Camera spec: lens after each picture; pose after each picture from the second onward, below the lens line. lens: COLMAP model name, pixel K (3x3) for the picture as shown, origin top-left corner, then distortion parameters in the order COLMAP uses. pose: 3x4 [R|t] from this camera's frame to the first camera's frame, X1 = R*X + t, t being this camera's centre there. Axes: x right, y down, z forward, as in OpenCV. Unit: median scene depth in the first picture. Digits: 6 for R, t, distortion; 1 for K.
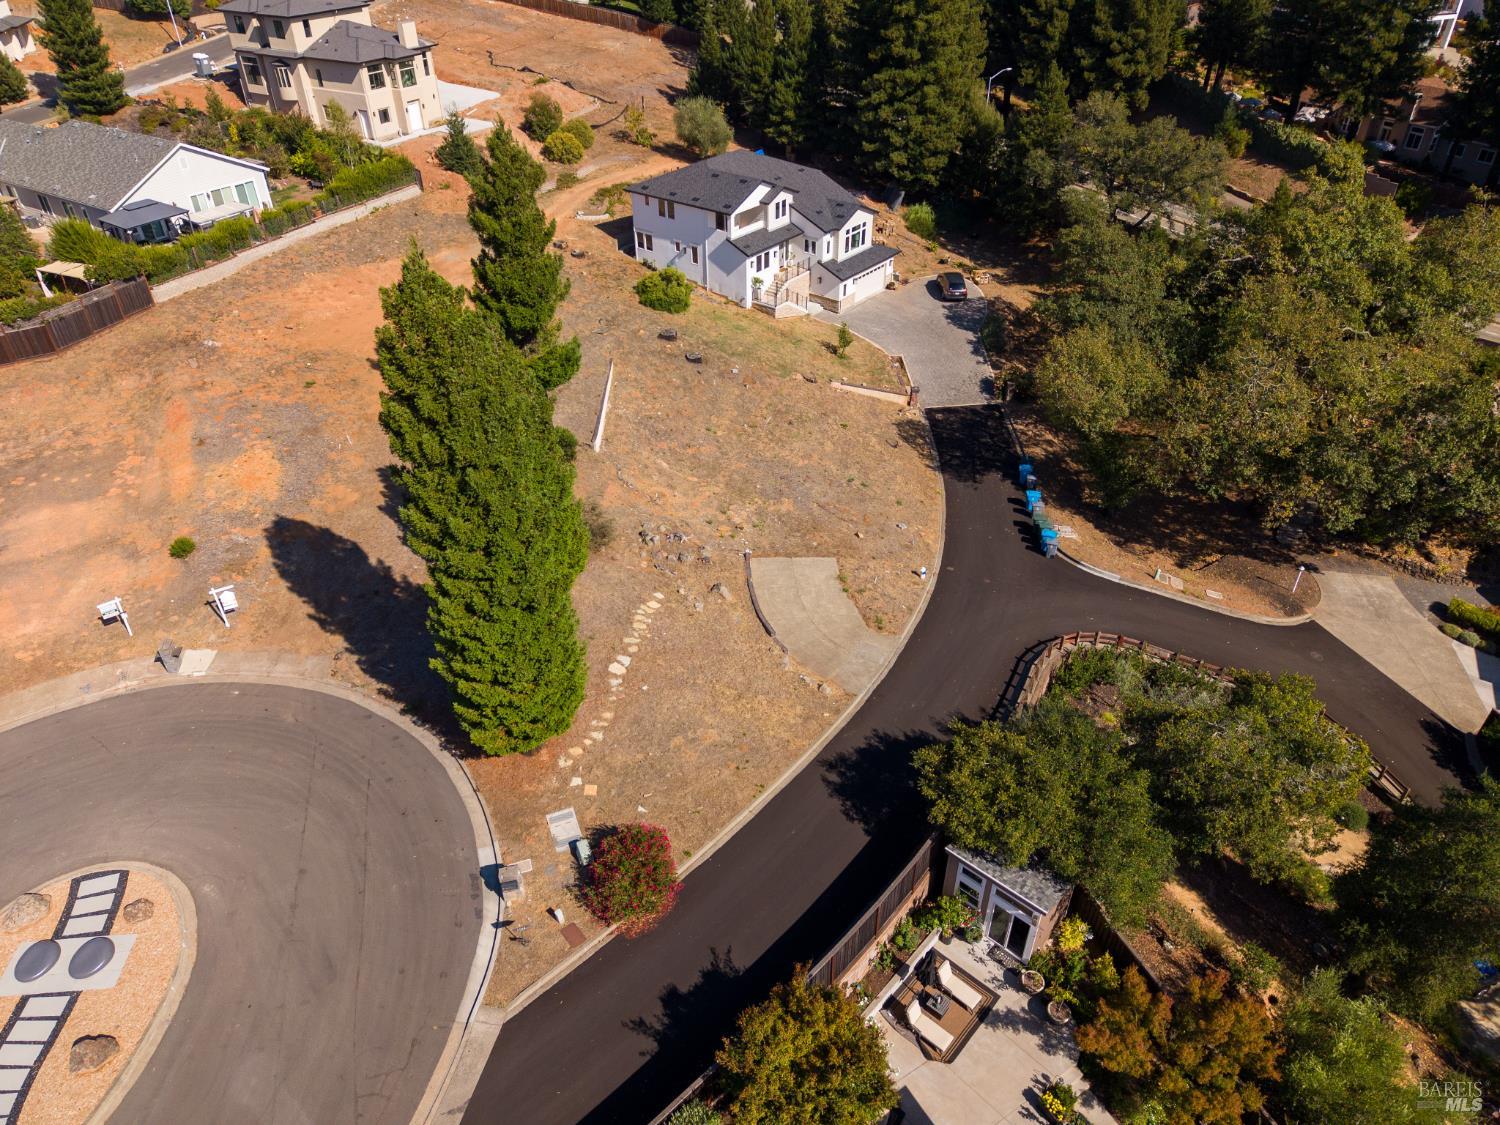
lens RADIAL K [[1004.8, 0, 746.7], [0, 1004.8, 560.9], [0, 0, 1]] dist [0.018886, -0.016342]
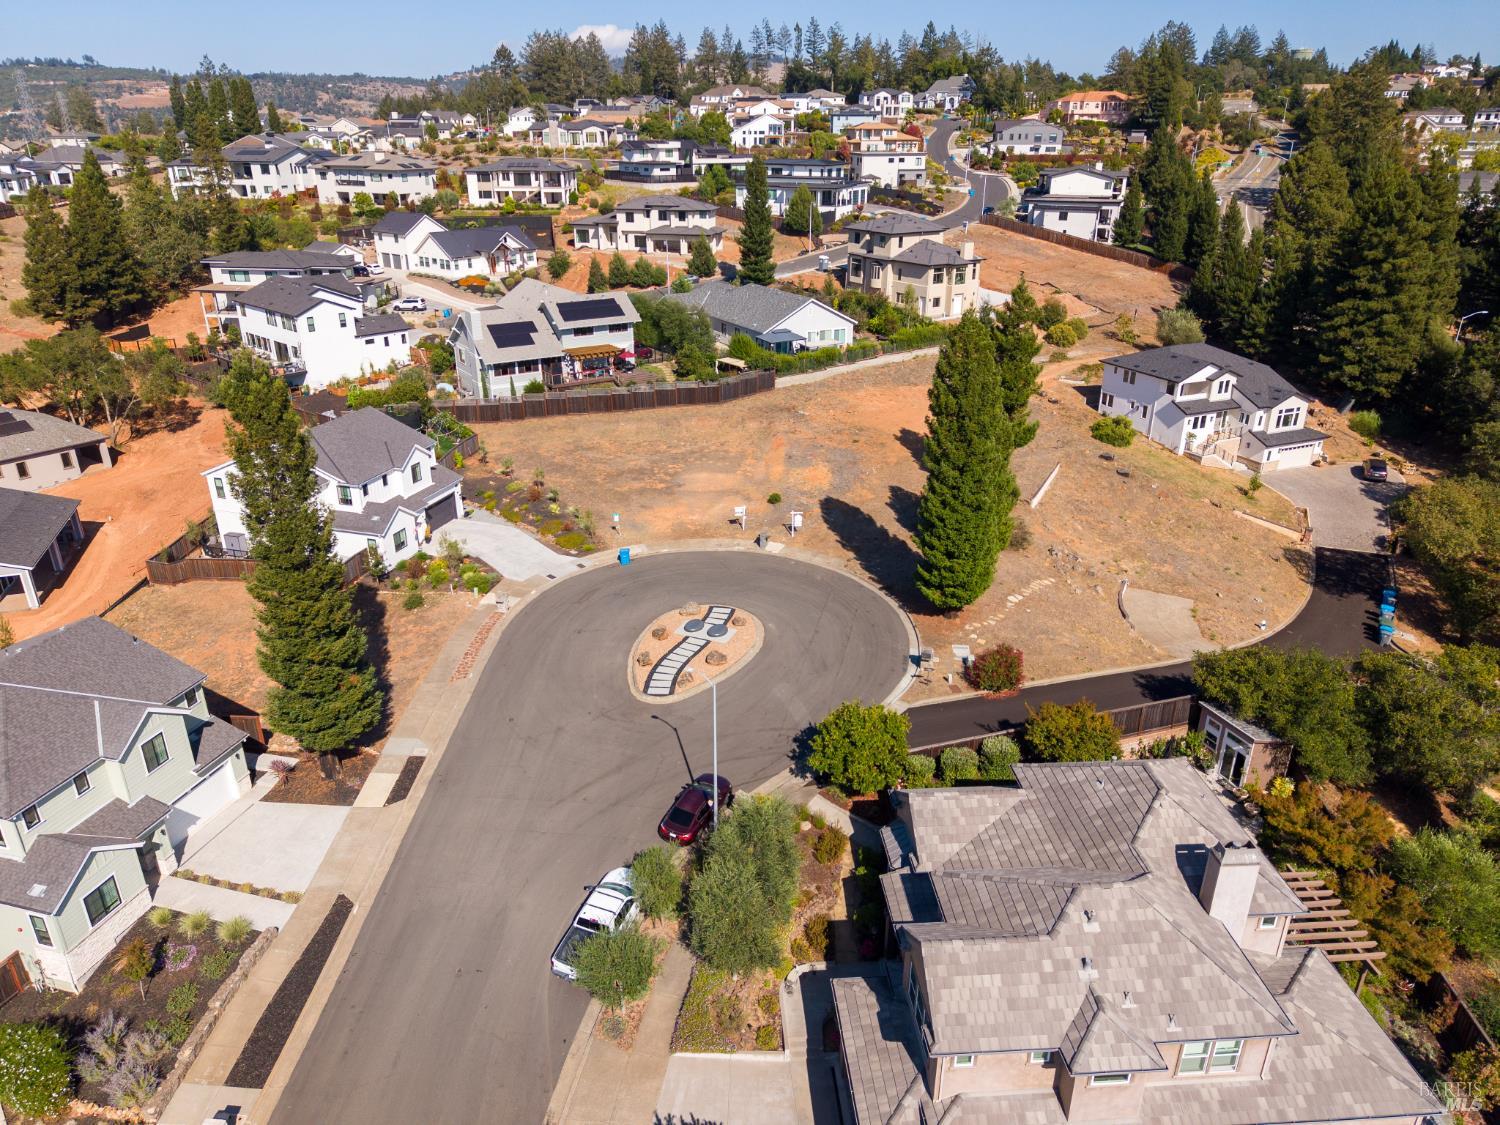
lens RADIAL K [[1004.8, 0, 746.7], [0, 1004.8, 560.9], [0, 0, 1]] dist [0.018886, -0.016342]
pose [[0.884535, 0.191940, -0.425156, 0.085892], [-0.277101, 0.949390, -0.147897, 0.217658], [0.375252, 0.248631, 0.892955, -0.311334]]
